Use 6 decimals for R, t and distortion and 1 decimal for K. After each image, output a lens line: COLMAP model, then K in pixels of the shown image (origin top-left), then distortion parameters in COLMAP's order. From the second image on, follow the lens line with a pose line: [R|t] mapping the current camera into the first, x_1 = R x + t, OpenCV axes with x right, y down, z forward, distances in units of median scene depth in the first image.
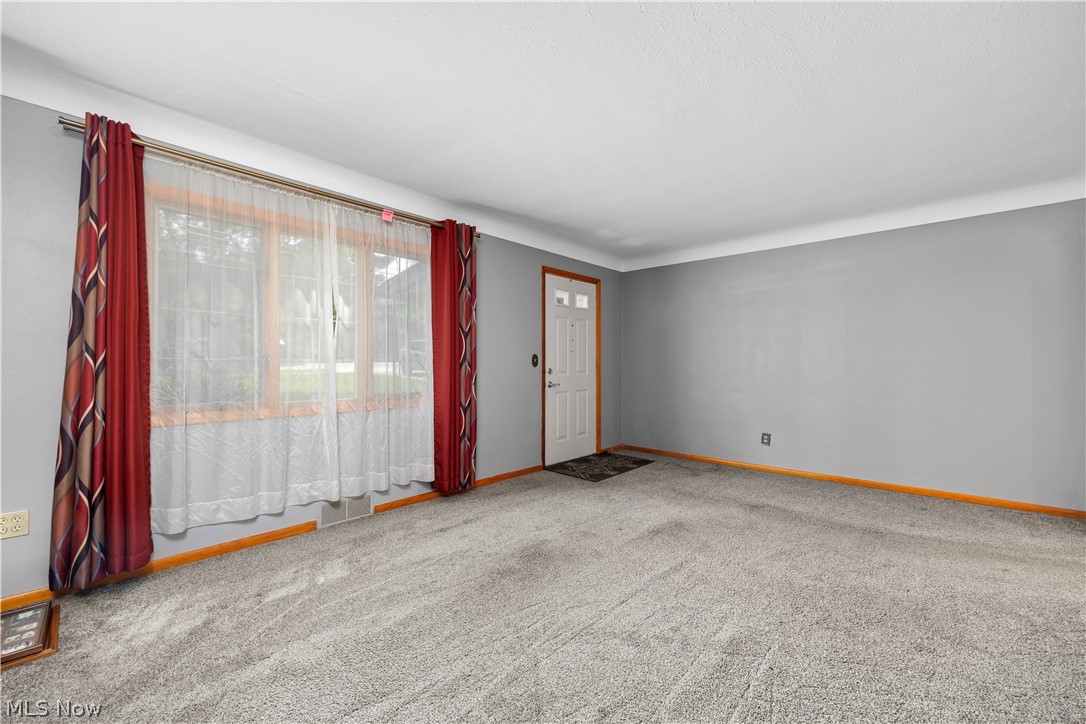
lens RADIAL K [[433.3, 0, 539.3], [0, 433.3, 362.3], [0, 0, 1]] dist [0.001394, -0.000848]
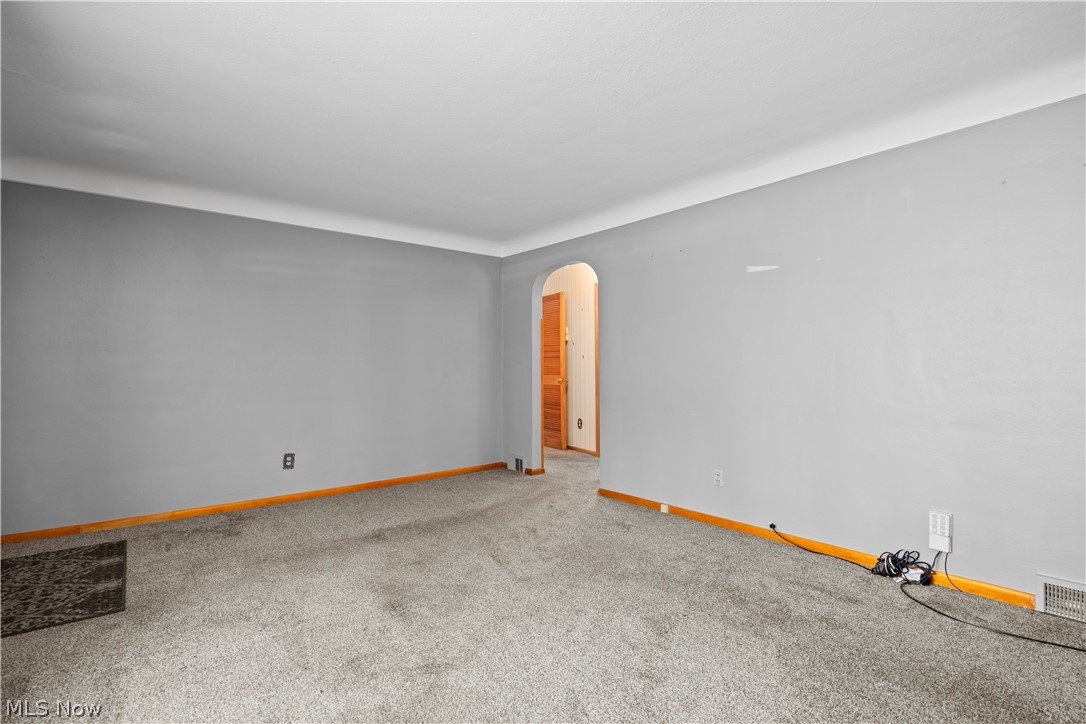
lens RADIAL K [[501.6, 0, 538.0], [0, 501.6, 363.2], [0, 0, 1]] dist [-0.018199, -0.000024]
pose [[0.142176, 0.000582, 0.989841, -0.393649], [-0.002847, 0.999996, -0.000179, -0.005602], [-0.989837, -0.002793, 0.142177, 0.506617]]
